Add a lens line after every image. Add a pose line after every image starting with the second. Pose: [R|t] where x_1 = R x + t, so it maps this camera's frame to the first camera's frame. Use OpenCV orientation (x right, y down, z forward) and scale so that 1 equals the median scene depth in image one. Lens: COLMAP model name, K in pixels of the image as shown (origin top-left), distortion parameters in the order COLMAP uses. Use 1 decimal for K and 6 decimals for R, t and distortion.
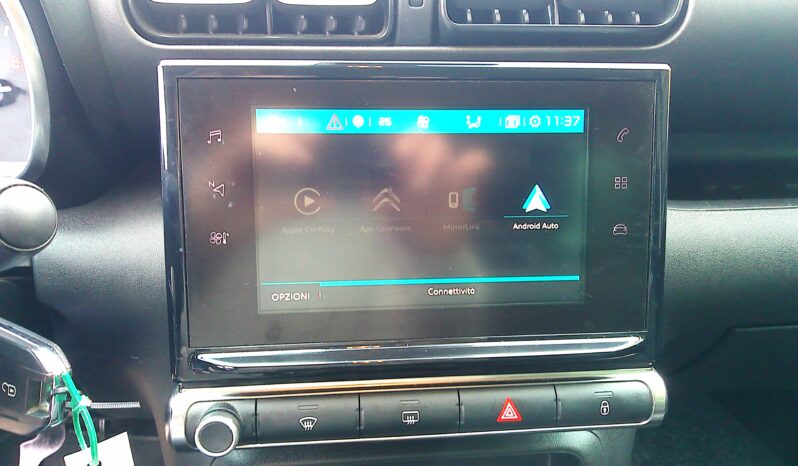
lens RADIAL K [[583.2, 0, 385.7], [0, 583.2, 229.3], [0, 0, 1]] dist [-0.000794, -0.005192]
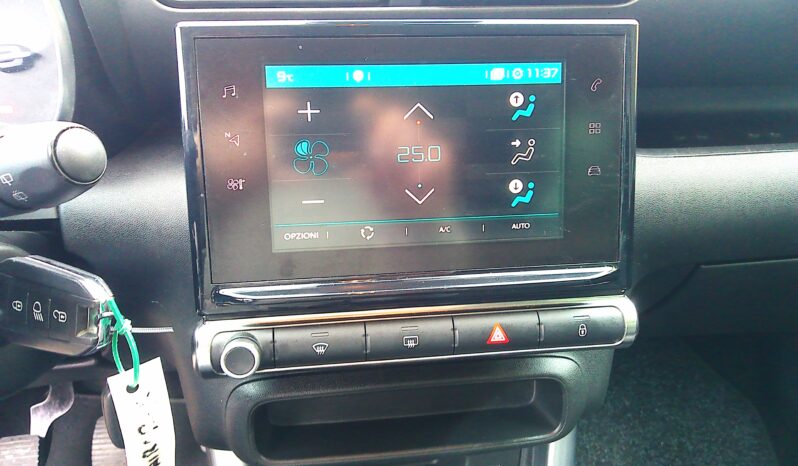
lens RADIAL K [[583.2, 0, 385.7], [0, 583.2, 229.3], [0, 0, 1]] dist [-0.000794, -0.005192]
pose [[0.999428, -0.024178, 0.023666, -0.027288], [0.023120, 0.998765, 0.043969, 0.055510], [-0.024700, -0.043396, 0.998753, -0.112398]]
